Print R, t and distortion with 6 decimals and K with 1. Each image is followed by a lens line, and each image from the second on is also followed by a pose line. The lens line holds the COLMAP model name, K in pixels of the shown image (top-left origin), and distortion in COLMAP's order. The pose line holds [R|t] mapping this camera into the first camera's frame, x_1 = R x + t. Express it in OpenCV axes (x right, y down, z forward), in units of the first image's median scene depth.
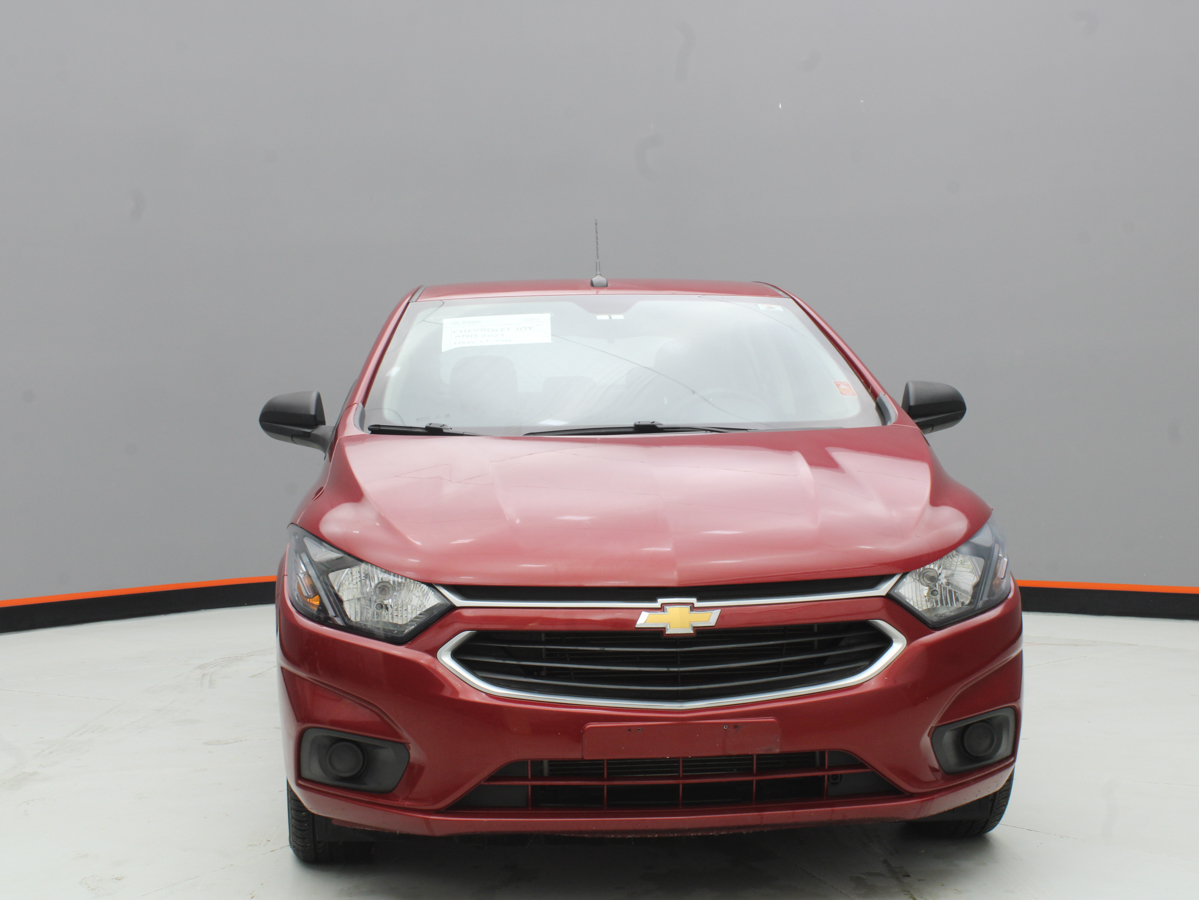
lens RADIAL K [[1909.6, 0, 599.5], [0, 1909.6, 450.0], [0, 0, 1]] dist [-0.112161, 0.162512]
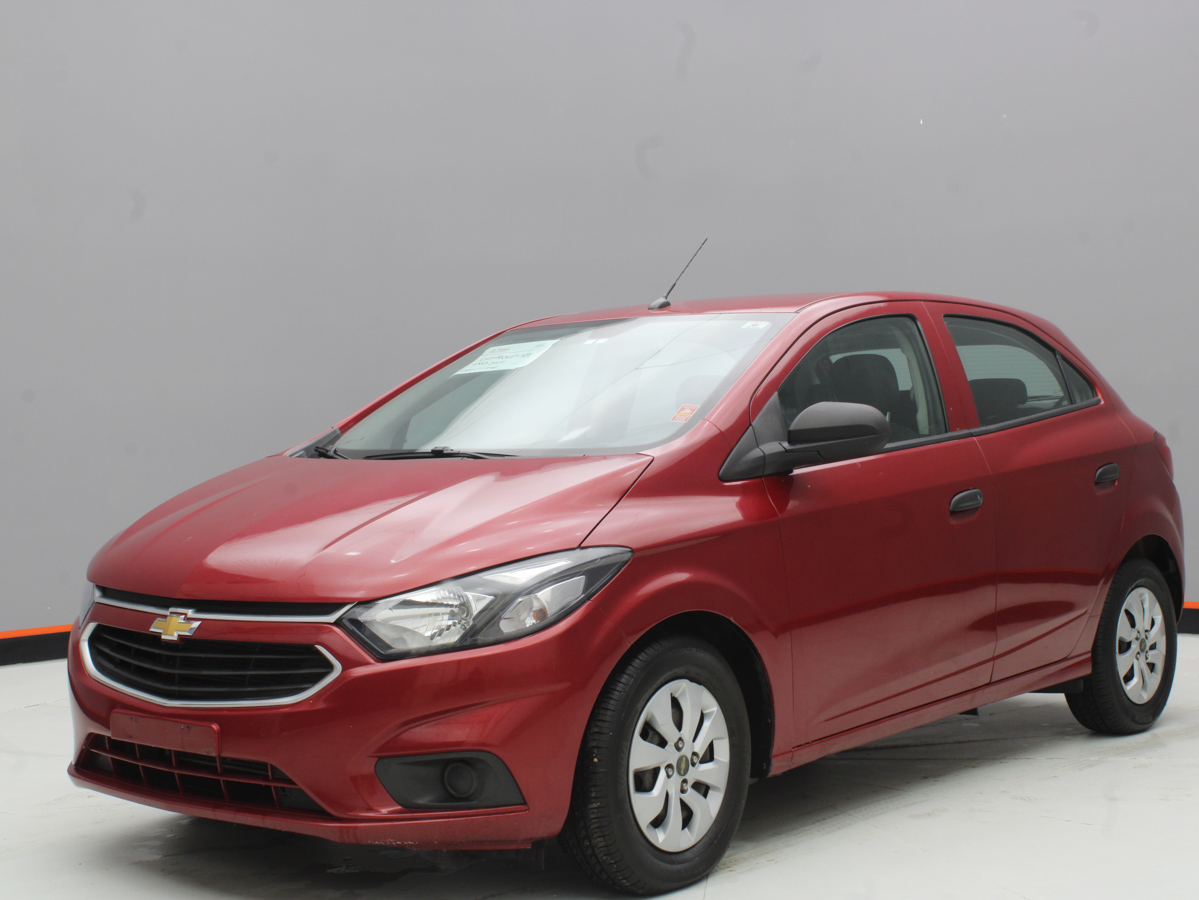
lens RADIAL K [[1909.6, 0, 599.5], [0, 1909.6, 450.0], [0, 0, 1]] dist [-0.112161, 0.162512]
pose [[0.694742, 0.013428, -0.719133, 1.010641], [-0.009695, 0.999910, 0.009304, -0.028712], [0.719193, 0.000508, 0.694810, 0.394041]]
